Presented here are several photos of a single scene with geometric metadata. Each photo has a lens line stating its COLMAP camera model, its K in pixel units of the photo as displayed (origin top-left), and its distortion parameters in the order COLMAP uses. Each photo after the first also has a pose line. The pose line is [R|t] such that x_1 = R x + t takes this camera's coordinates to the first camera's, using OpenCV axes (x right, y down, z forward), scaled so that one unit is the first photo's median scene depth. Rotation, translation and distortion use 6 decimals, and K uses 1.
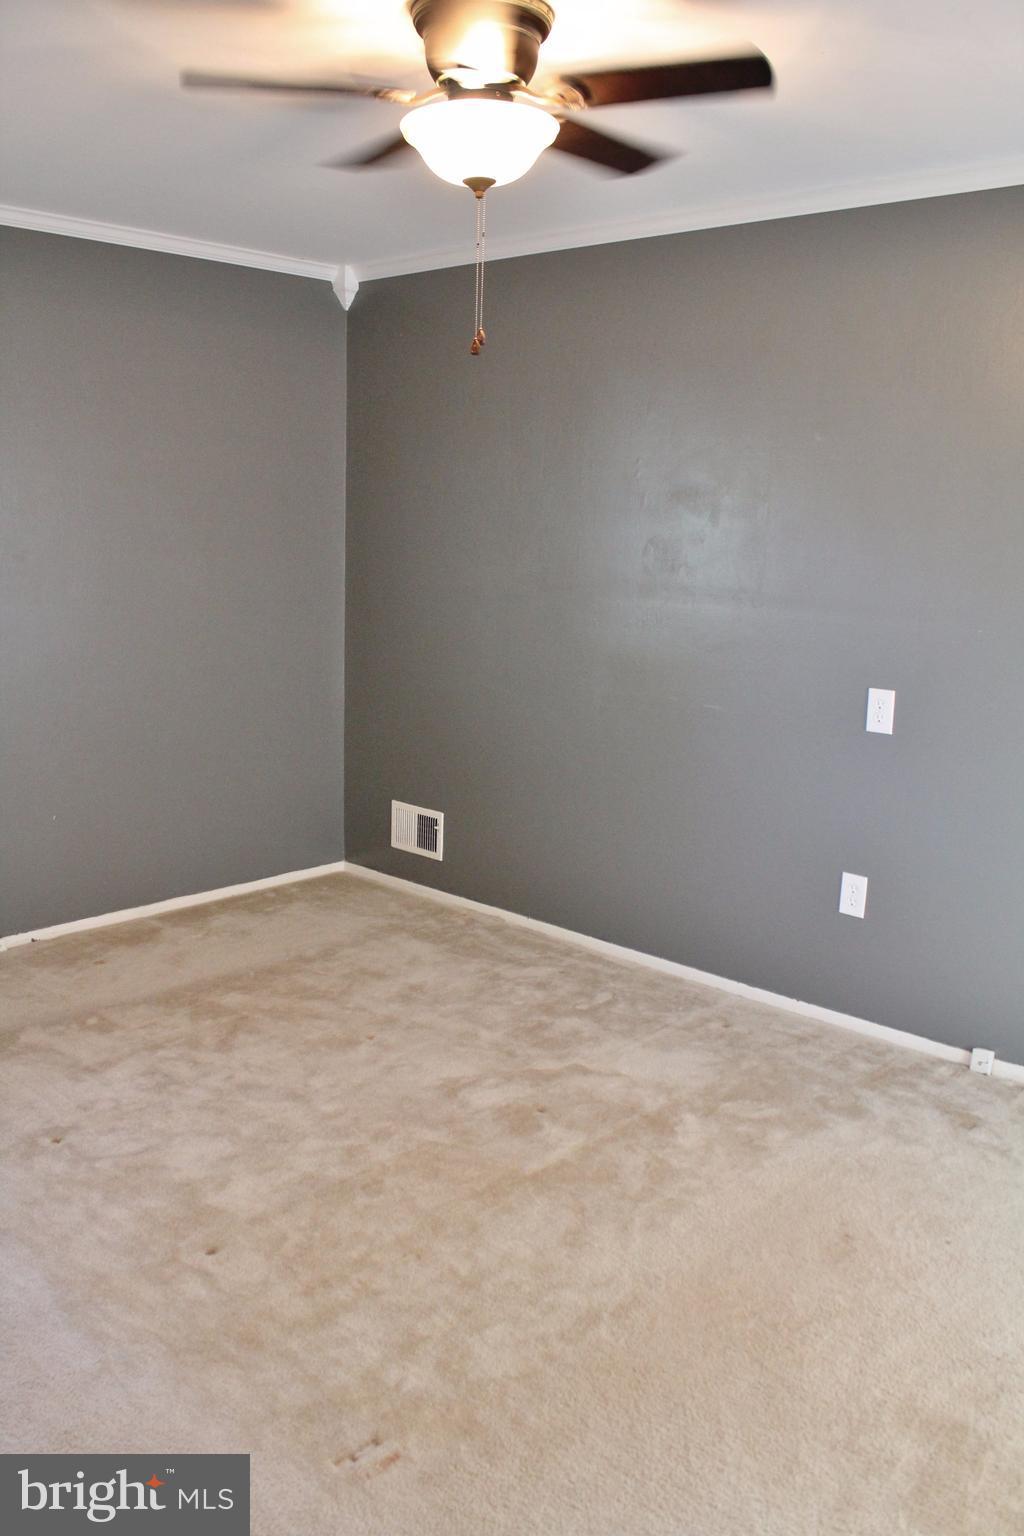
lens RADIAL K [[1278.3, 0, 508.7], [0, 1278.3, 778.0], [0, 0, 1]] dist [-0.158673, 0.132612]
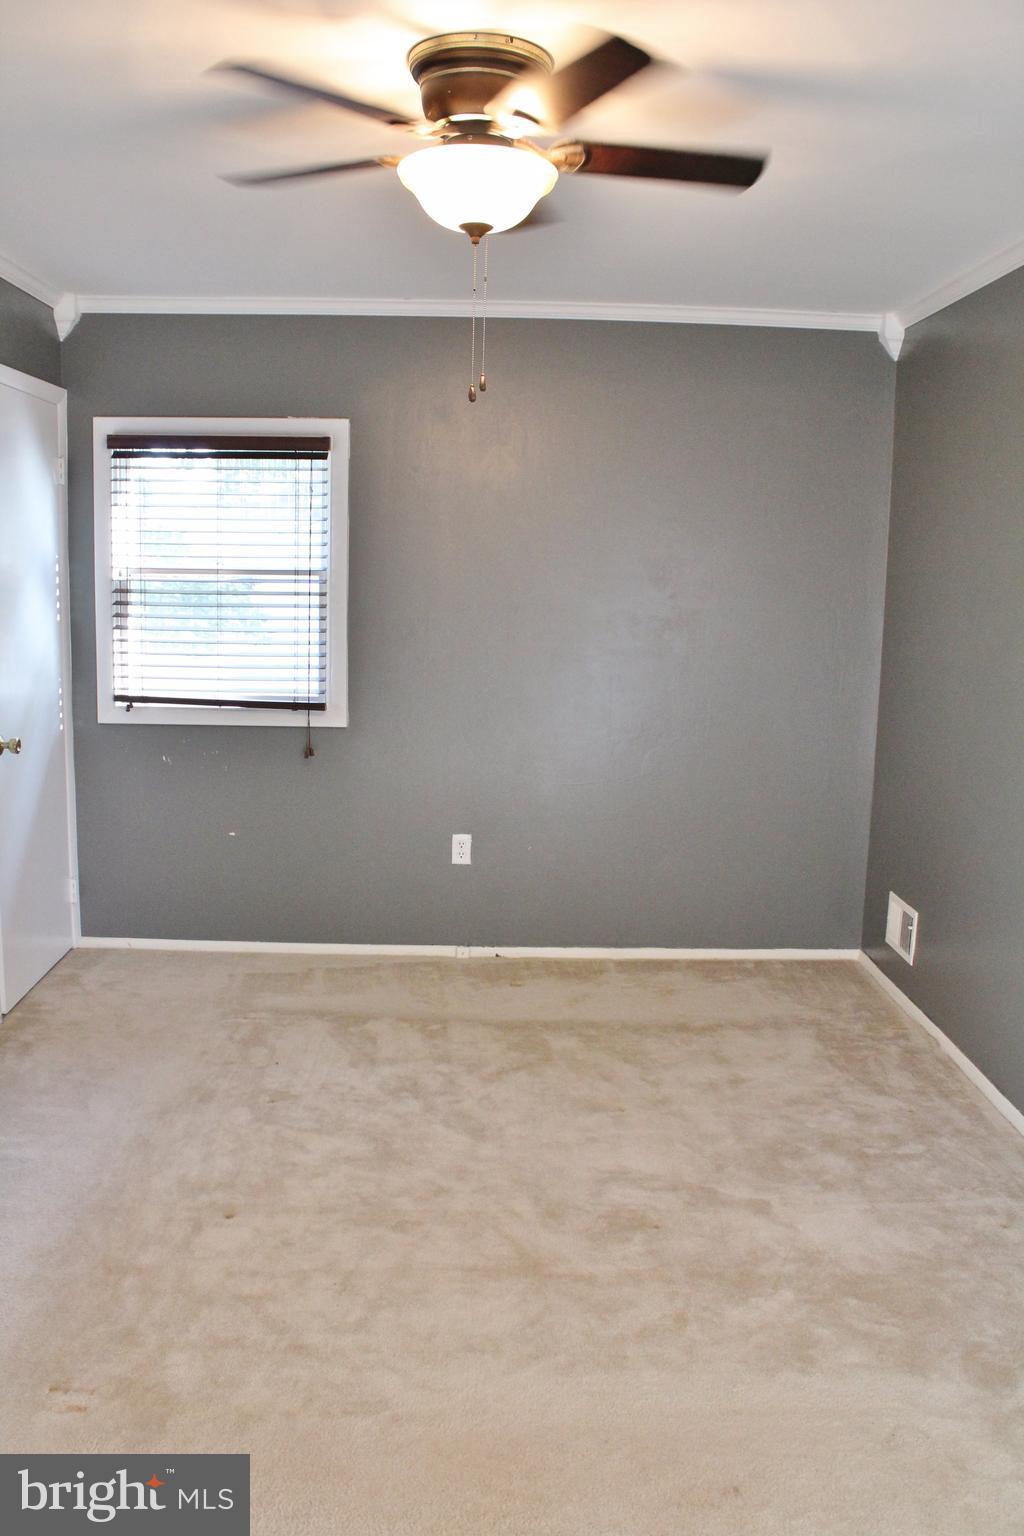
lens RADIAL K [[1278.3, 0, 508.7], [0, 1278.3, 778.0], [0, 0, 1]] dist [-0.158673, 0.132612]
pose [[0.707567, 0.106037, -0.698645, 0.455918], [-0.146616, 0.989192, 0.001647, -0.032497], [0.691268, 0.101267, 0.715467, 0.219547]]
